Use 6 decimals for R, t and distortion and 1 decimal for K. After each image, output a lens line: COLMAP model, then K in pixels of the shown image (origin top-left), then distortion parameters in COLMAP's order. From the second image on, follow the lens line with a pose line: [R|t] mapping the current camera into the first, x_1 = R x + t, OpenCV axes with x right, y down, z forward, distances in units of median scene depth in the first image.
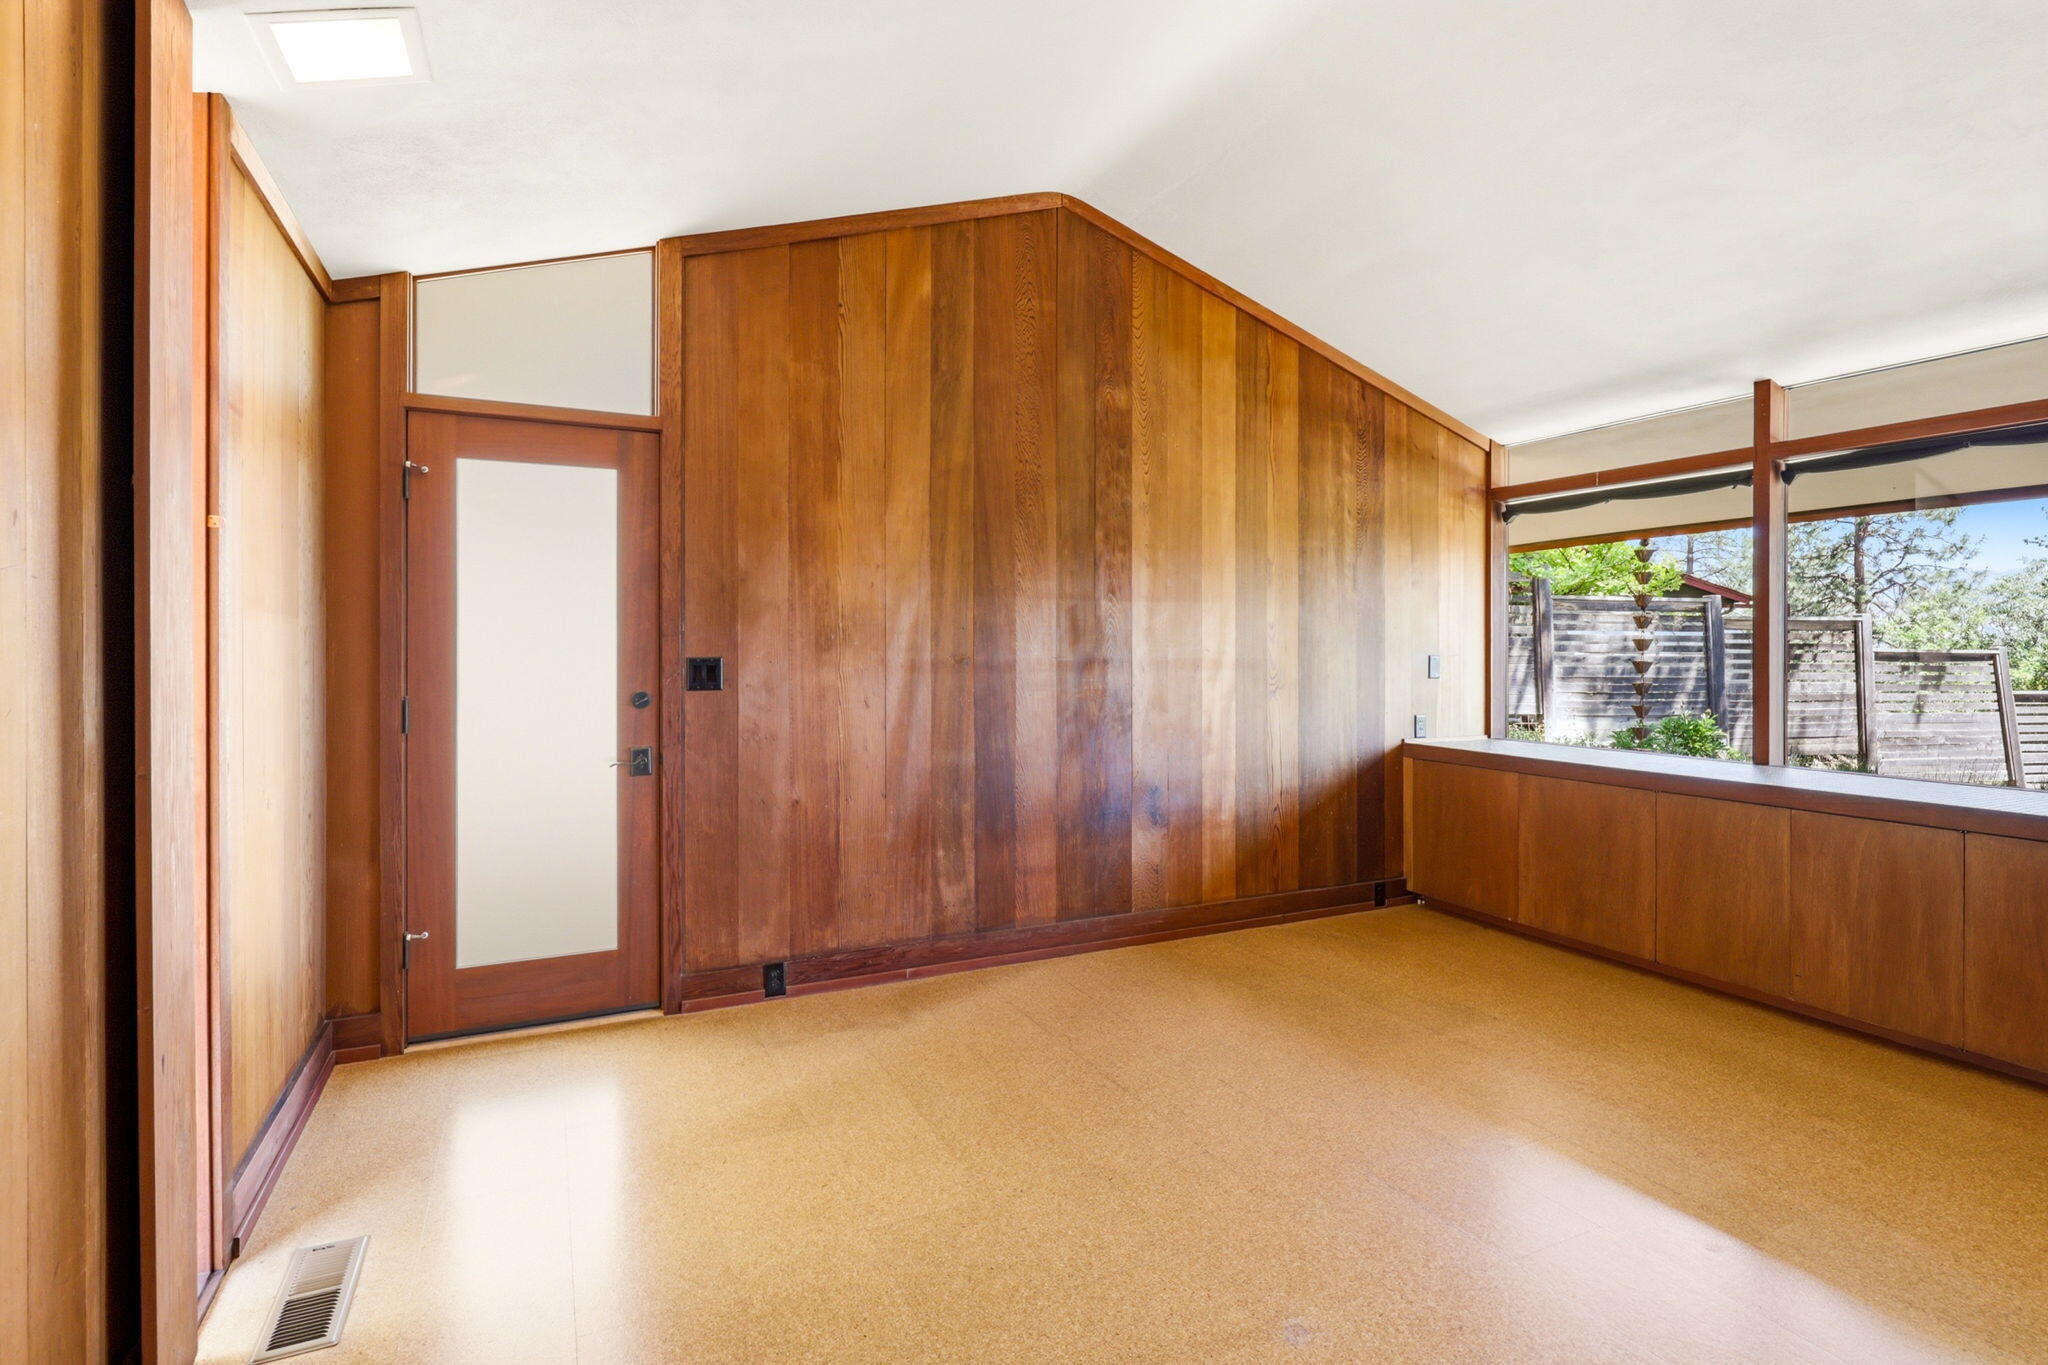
lens RADIAL K [[999.3, 0, 1026.7], [0, 999.3, 665.3], [0, 0, 1]] dist [-0.003017, 0.000141]
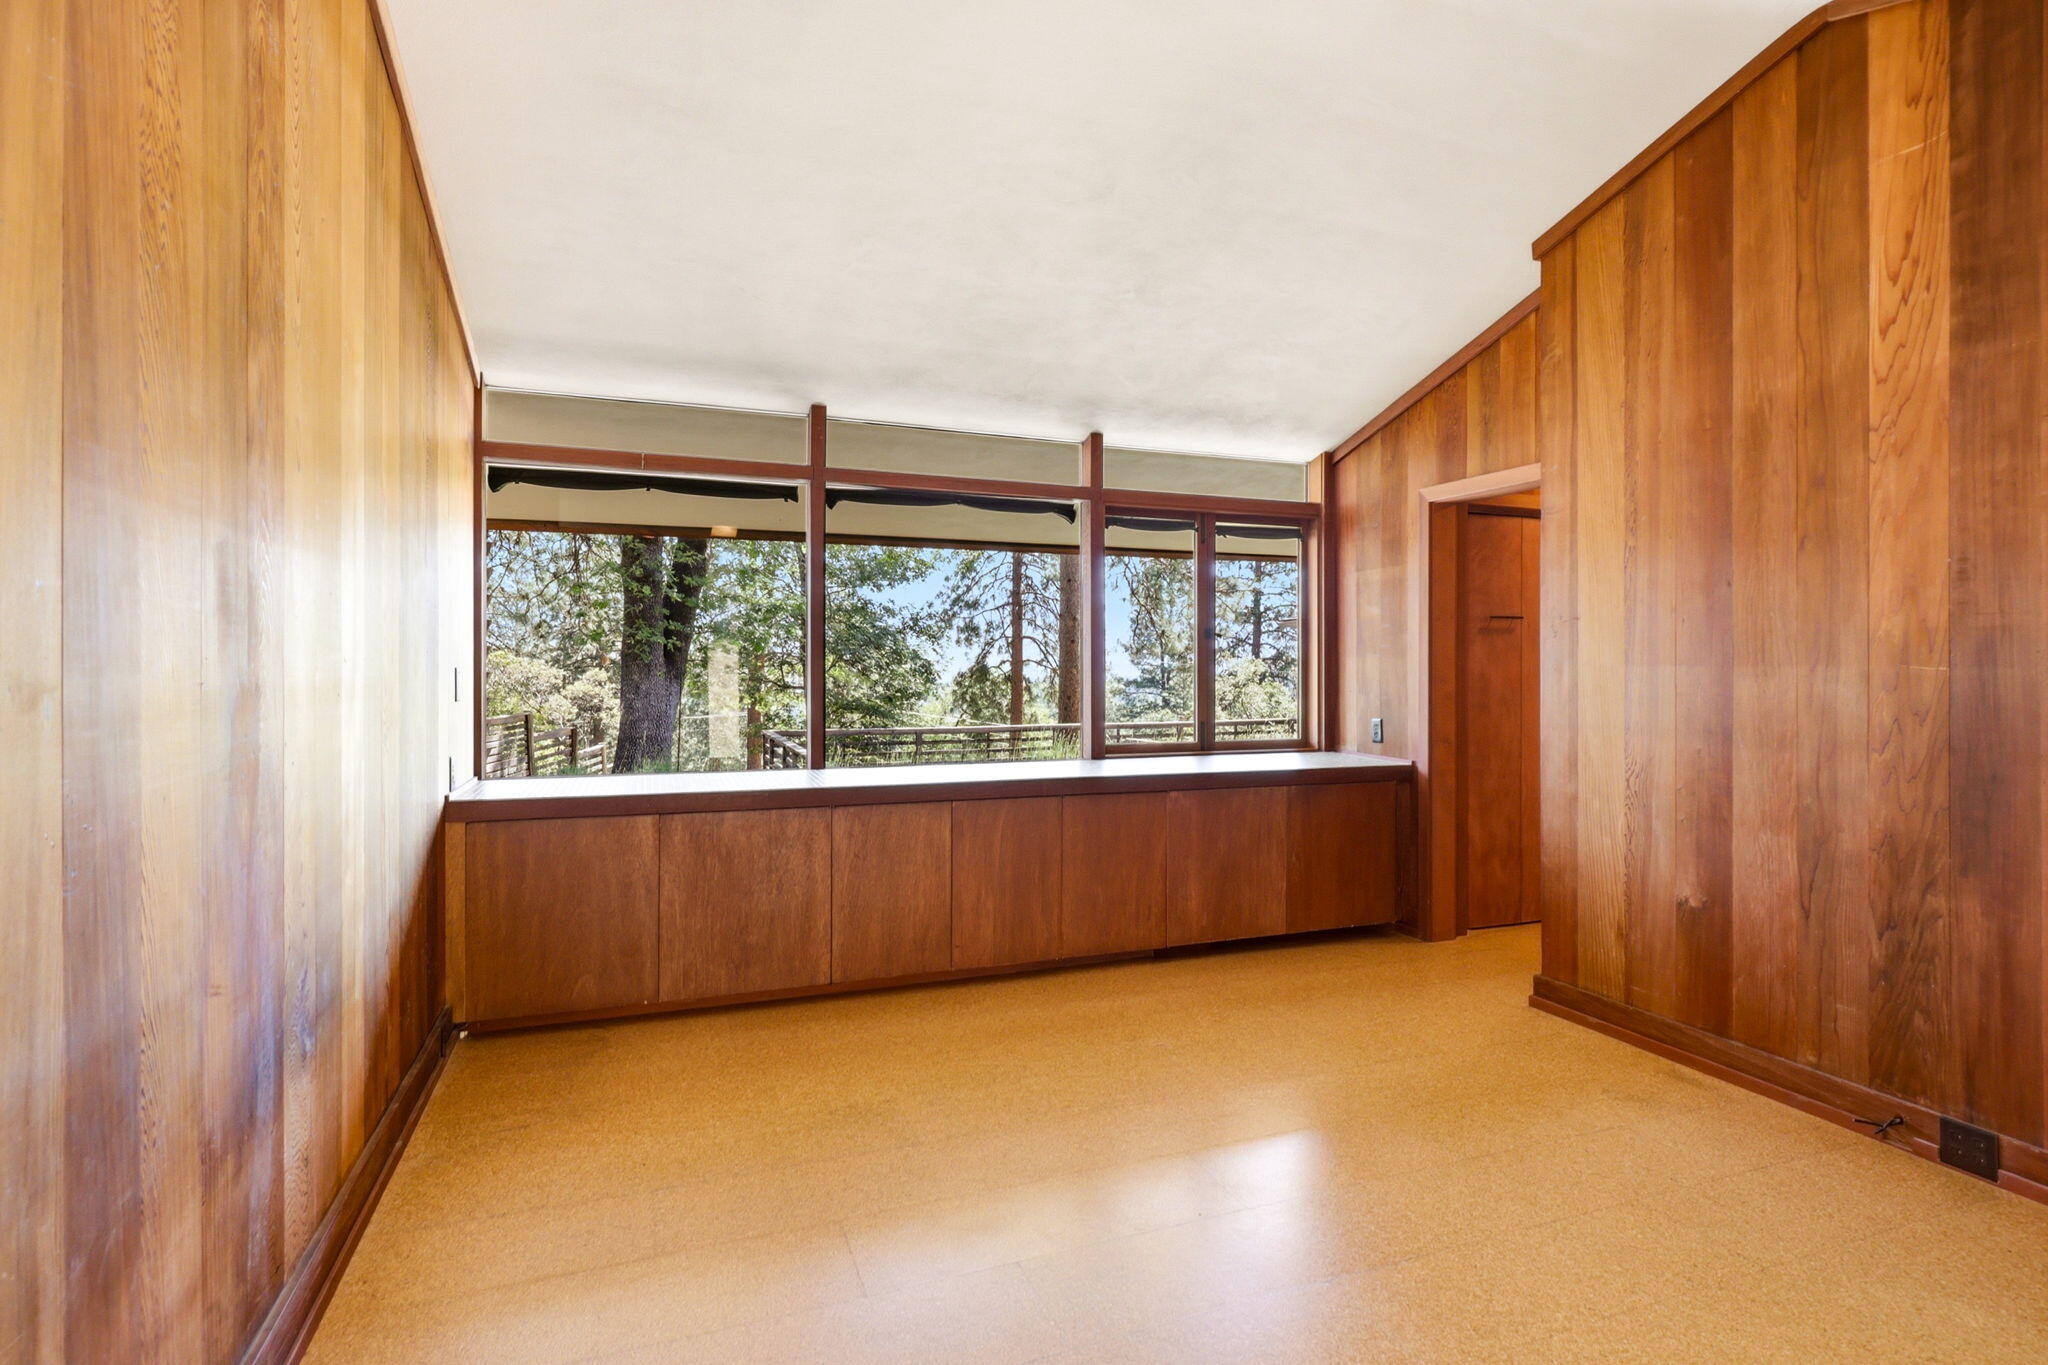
lens RADIAL K [[999.3, 0, 1024.7], [0, 999.3, 670.4], [0, 0, 1]] dist [-0.003017, 0.000141]
pose [[0.086550, -0.011539, 0.996181, -0.303158], [0.013399, 0.999856, 0.010417, -0.013311], [-0.996157, 0.012446, 0.086692, 0.697553]]
